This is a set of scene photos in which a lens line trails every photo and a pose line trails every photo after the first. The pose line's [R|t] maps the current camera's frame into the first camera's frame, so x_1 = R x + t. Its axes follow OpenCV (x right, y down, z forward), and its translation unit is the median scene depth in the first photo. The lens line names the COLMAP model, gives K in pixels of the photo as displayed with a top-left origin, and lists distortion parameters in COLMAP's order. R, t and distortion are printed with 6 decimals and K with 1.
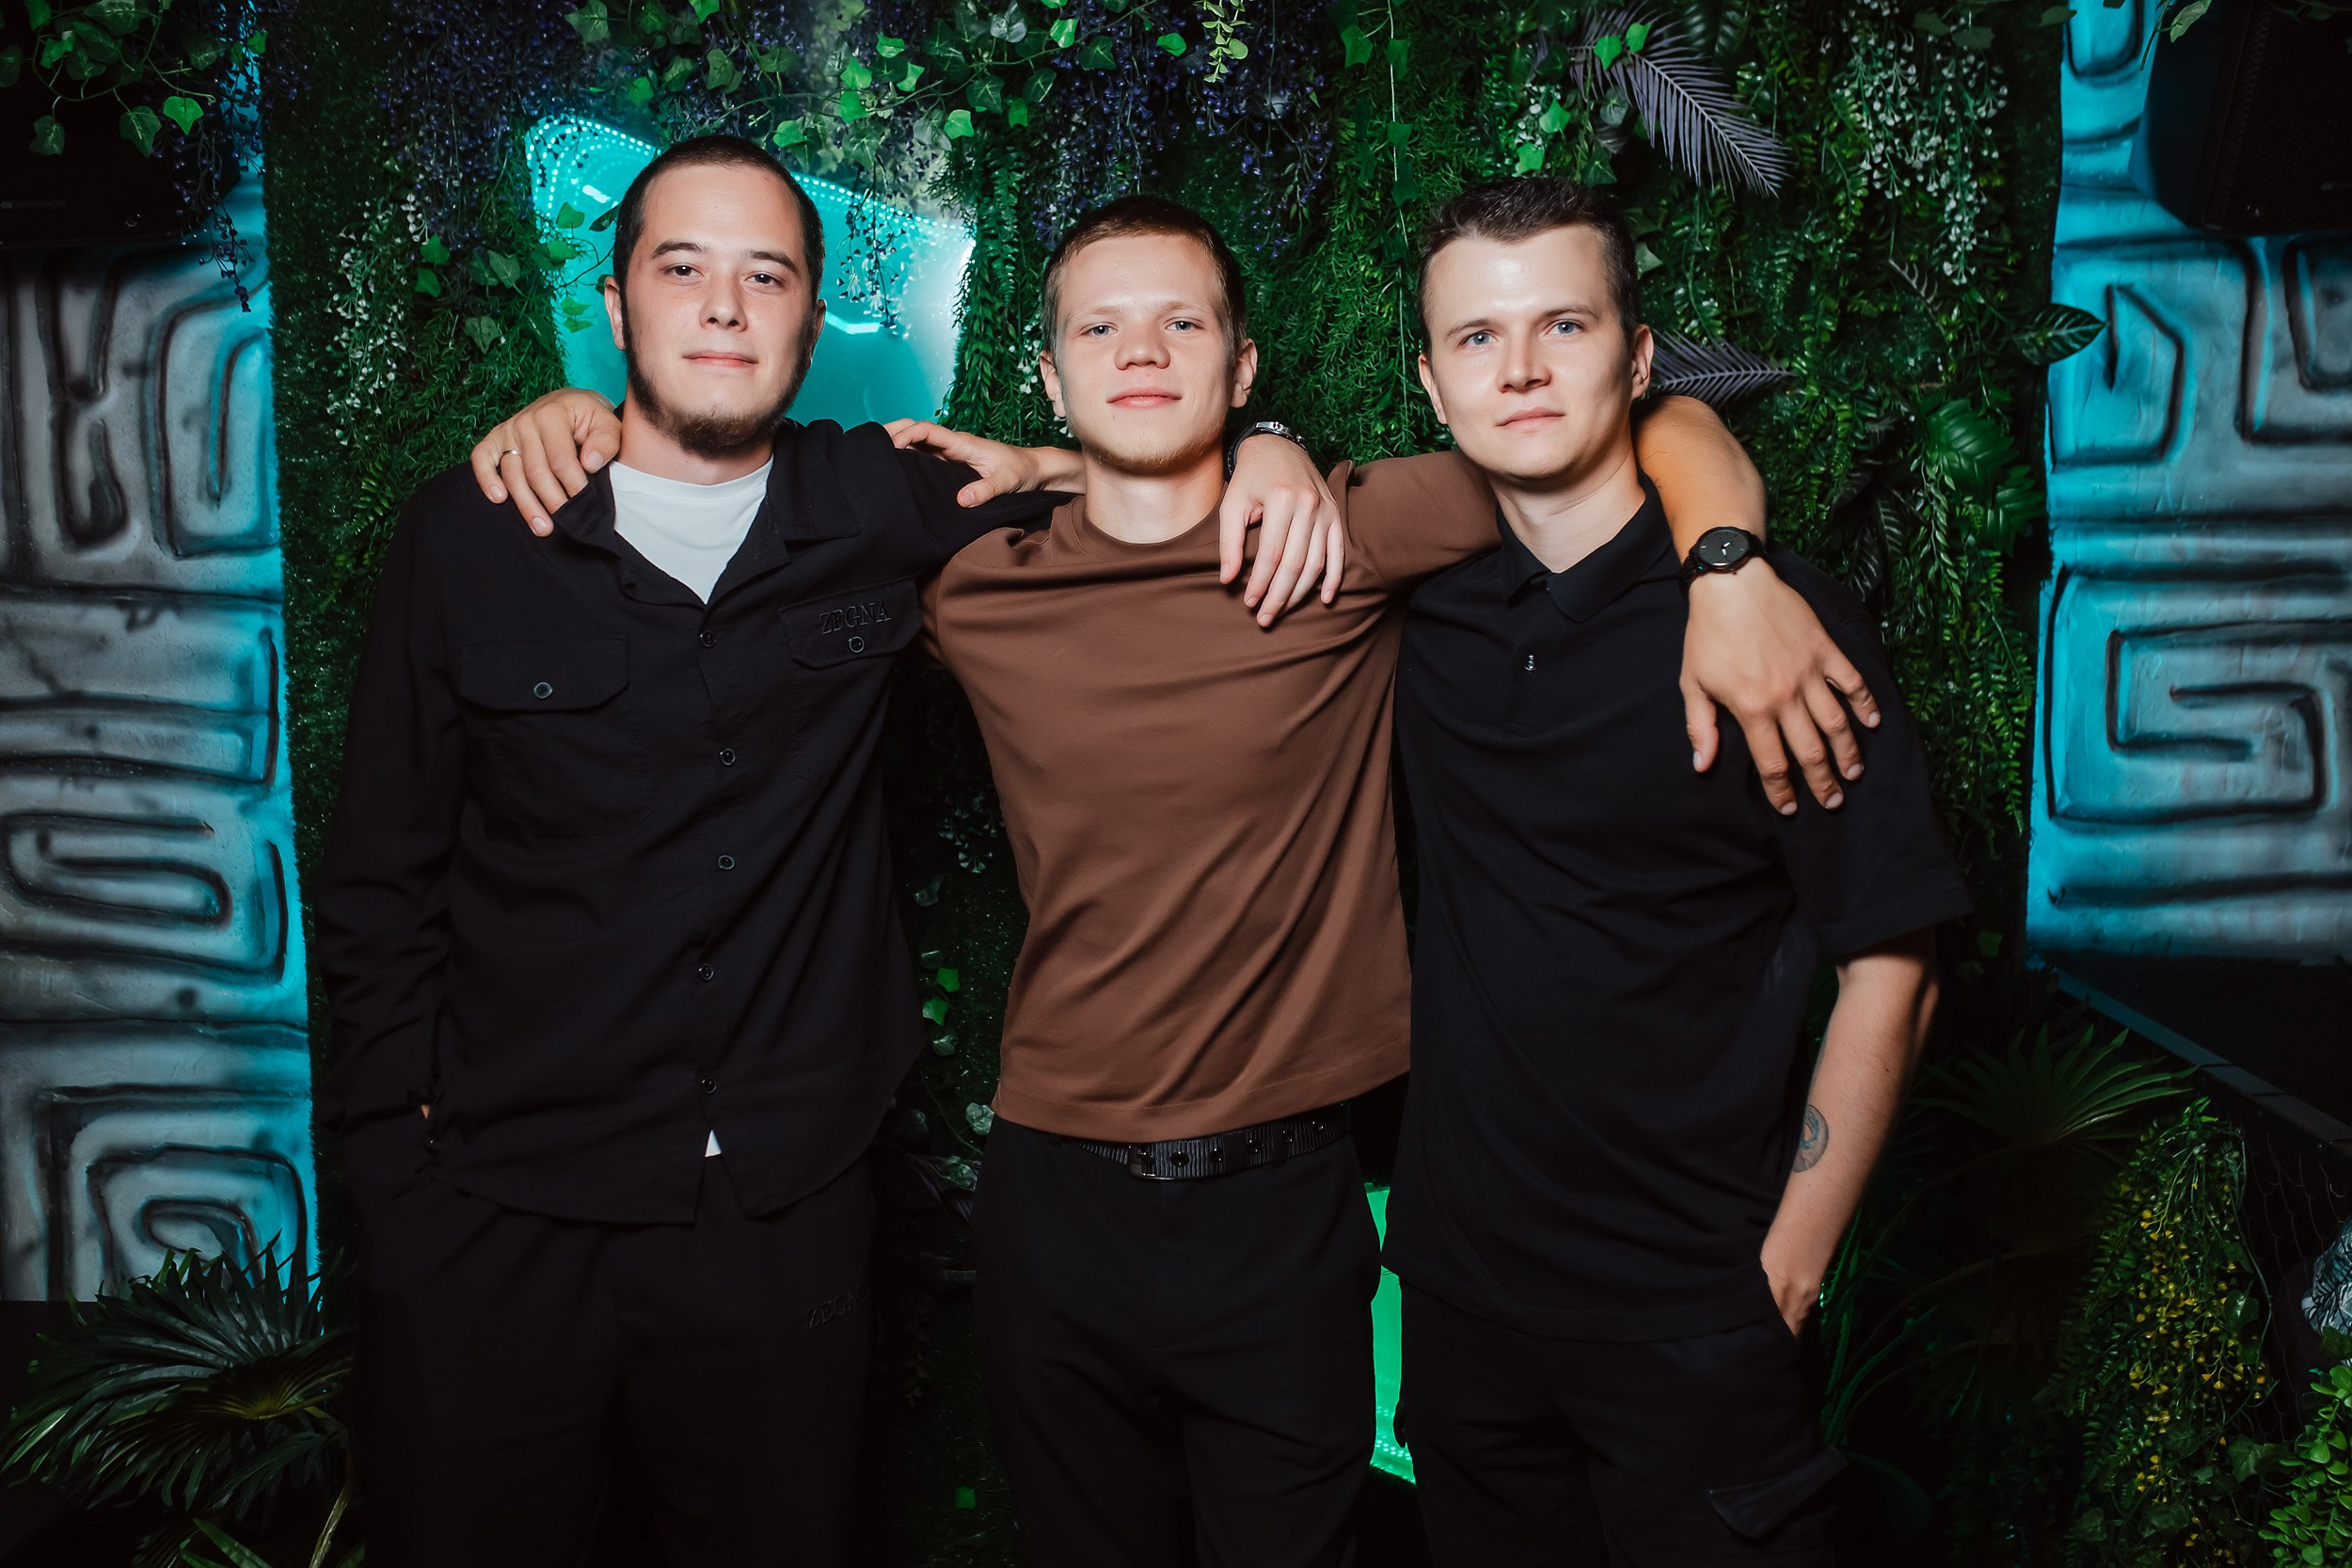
lens RADIAL K [[2266.3, 0, 1181.8], [0, 2266.3, 787.3], [0, 0, 1]] dist [-0.061134, 0.089891]
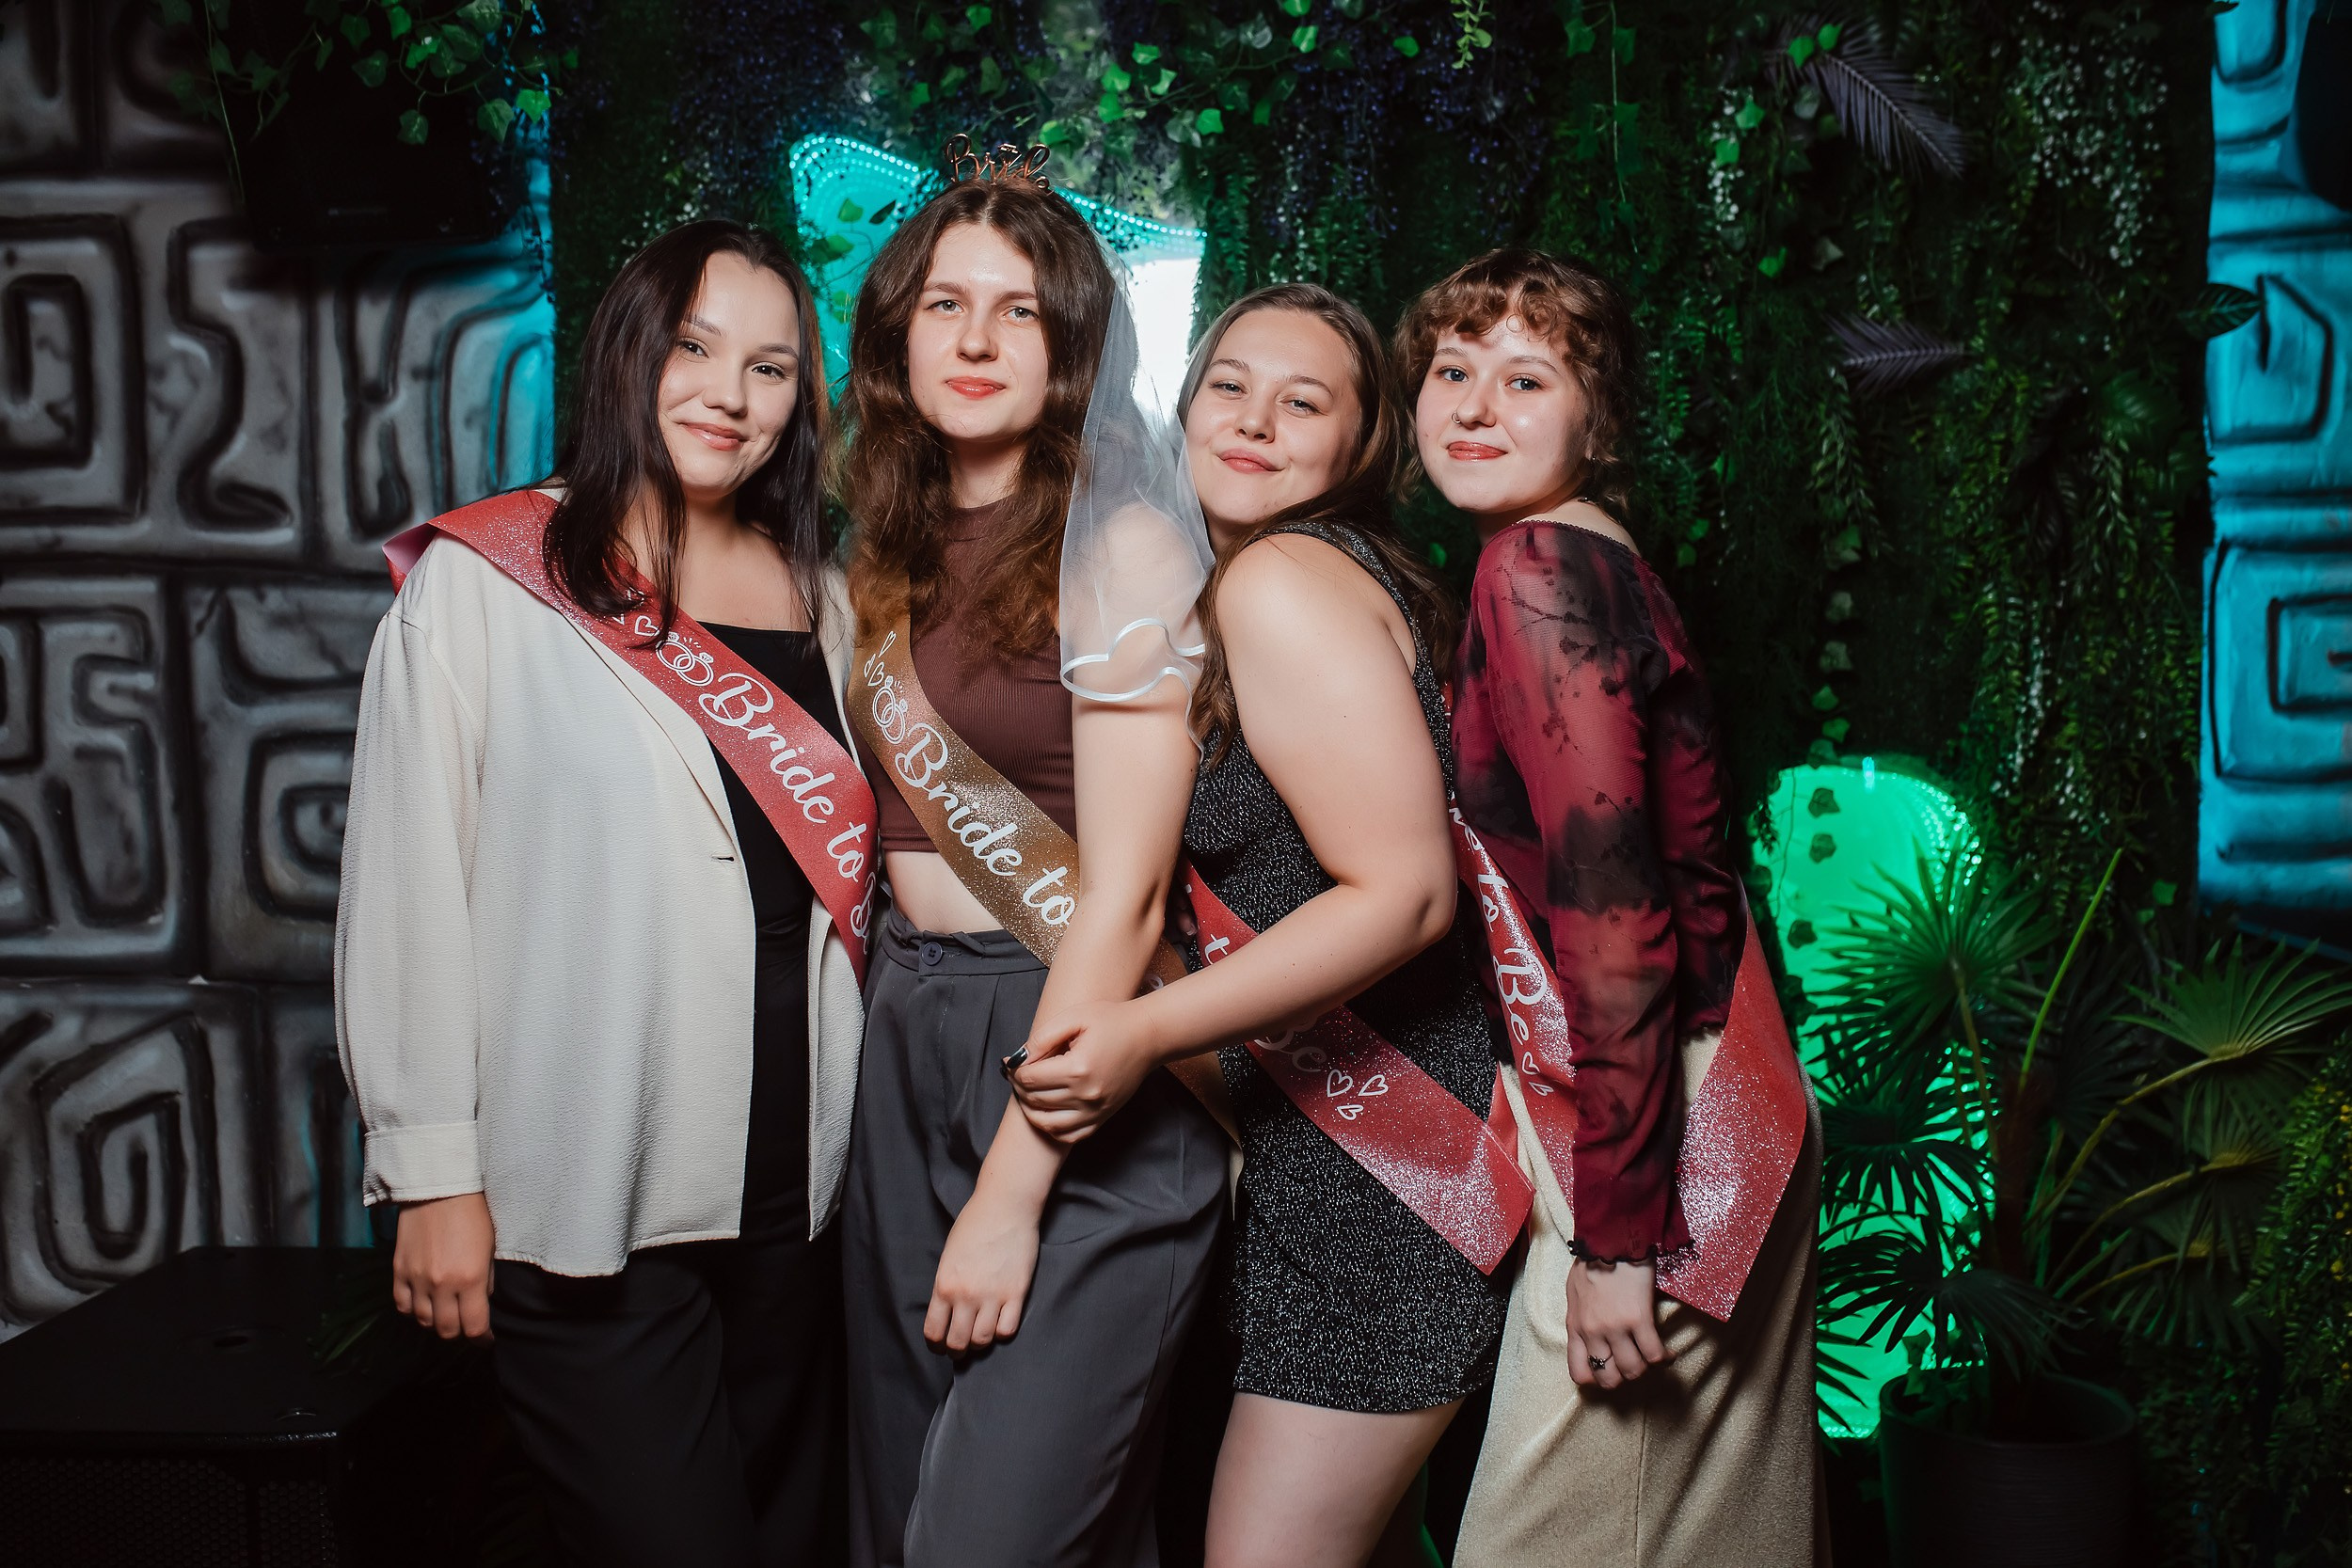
lens RADIAL K [[2266.3, 0, 1181.8], [0, 2266.3, 787.3], [0, 0, 1]] dist [-0.061134, 0.089891]
pose [[0.999664, -0.006443, -0.025107, -0.080020], [0.004974, 0.998297, -0.058125, 0.084926], [0.025439, 0.057981, 0.997994, -0.069255]]
